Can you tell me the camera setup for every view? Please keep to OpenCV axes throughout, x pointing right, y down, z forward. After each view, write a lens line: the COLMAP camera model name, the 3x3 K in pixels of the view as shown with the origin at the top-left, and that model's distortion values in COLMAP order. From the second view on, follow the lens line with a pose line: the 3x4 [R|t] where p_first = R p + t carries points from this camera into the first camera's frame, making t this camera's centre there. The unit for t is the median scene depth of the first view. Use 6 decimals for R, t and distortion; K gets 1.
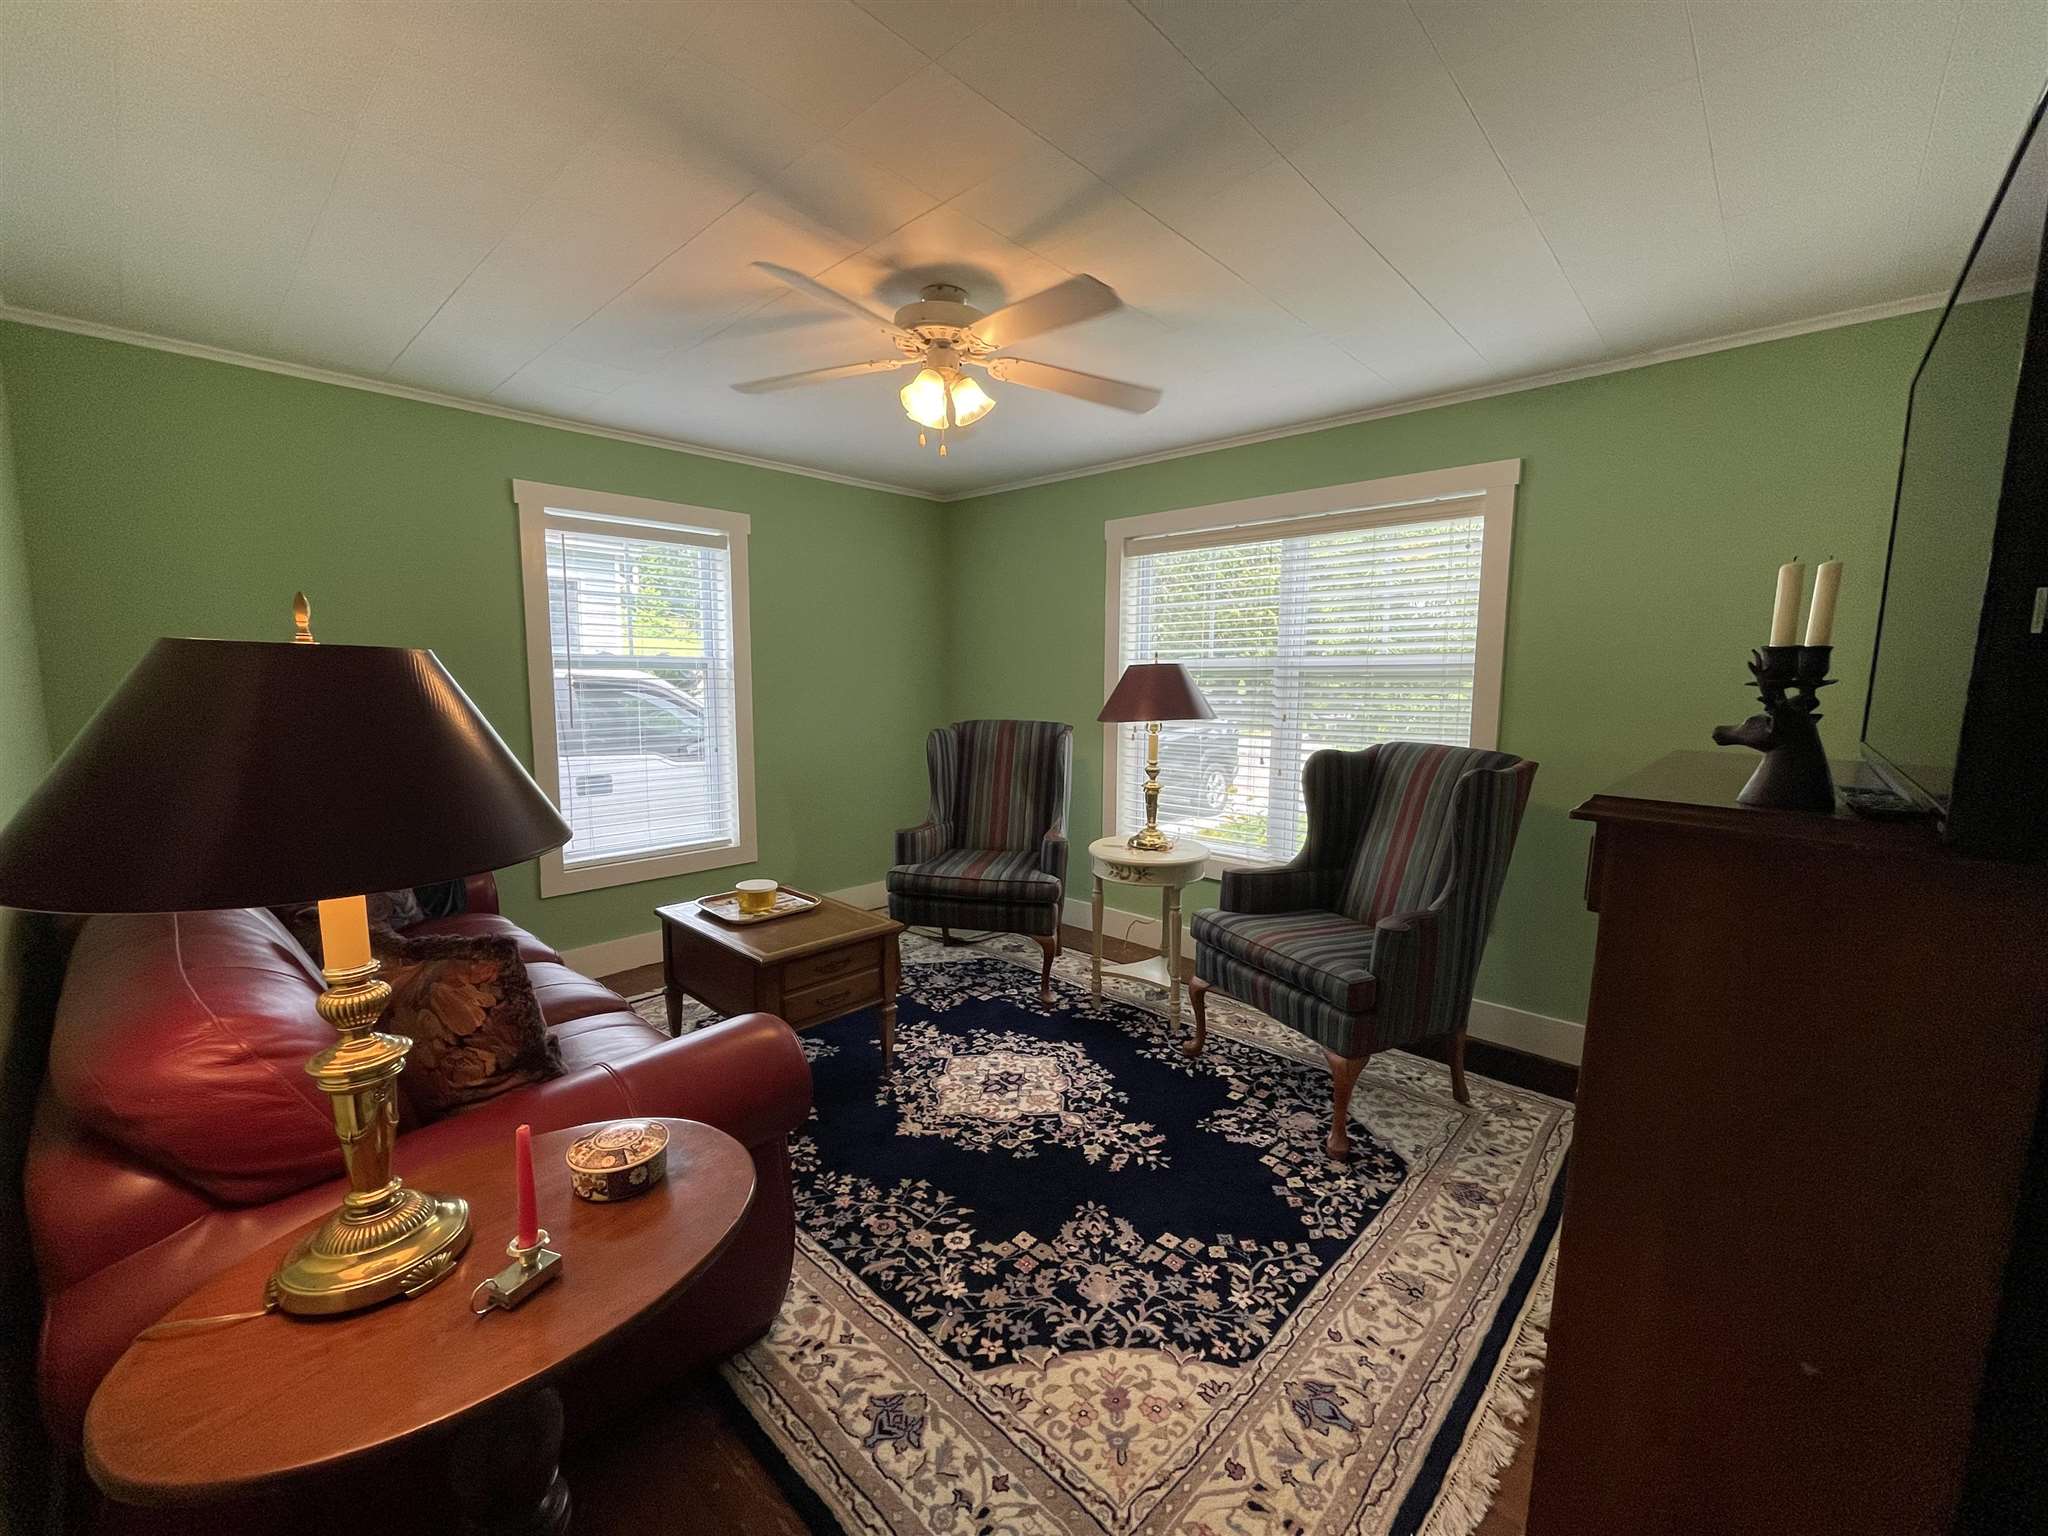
lens RADIAL K [[826.4, 0, 1015.3], [0, 826.4, 767.9], [0, 0, 1]] dist [-0.007233, 0.001758]
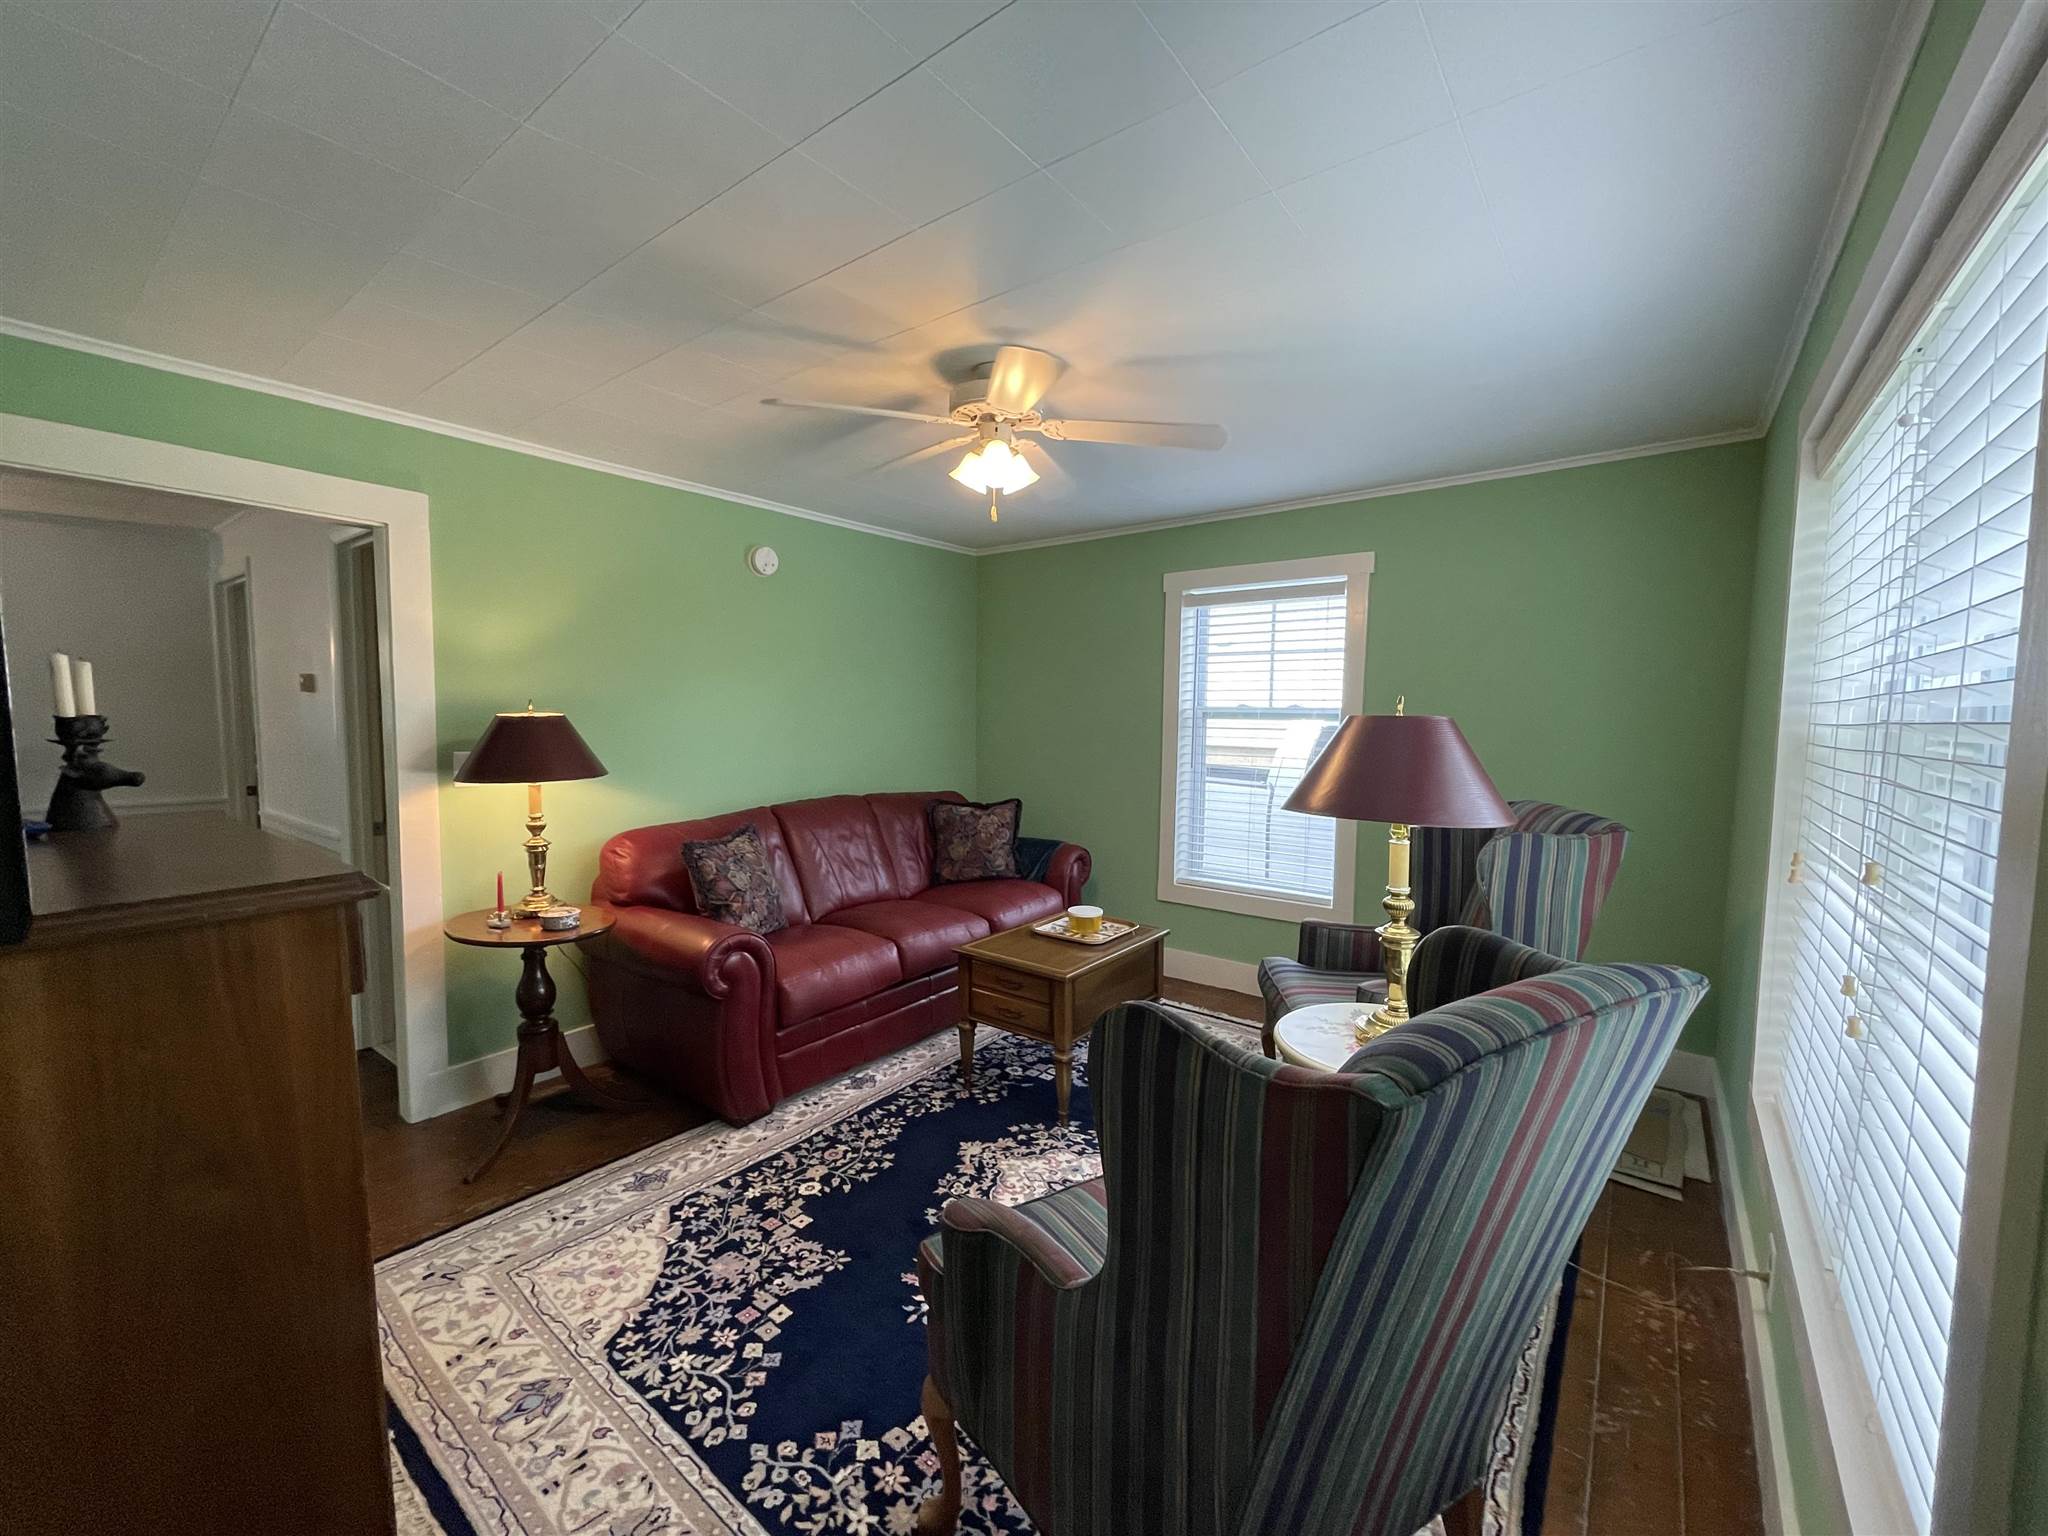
lens RADIAL K [[826.4, 0, 1012.0], [0, 826.4, 782.0], [0, 0, 1]] dist [-0.007233, 0.001758]
pose [[0.090030, 0.066353, -0.993726, 1.271510], [-0.112646, 0.992054, 0.056036, -0.138157], [0.989548, 0.106894, 0.096789, 1.259423]]
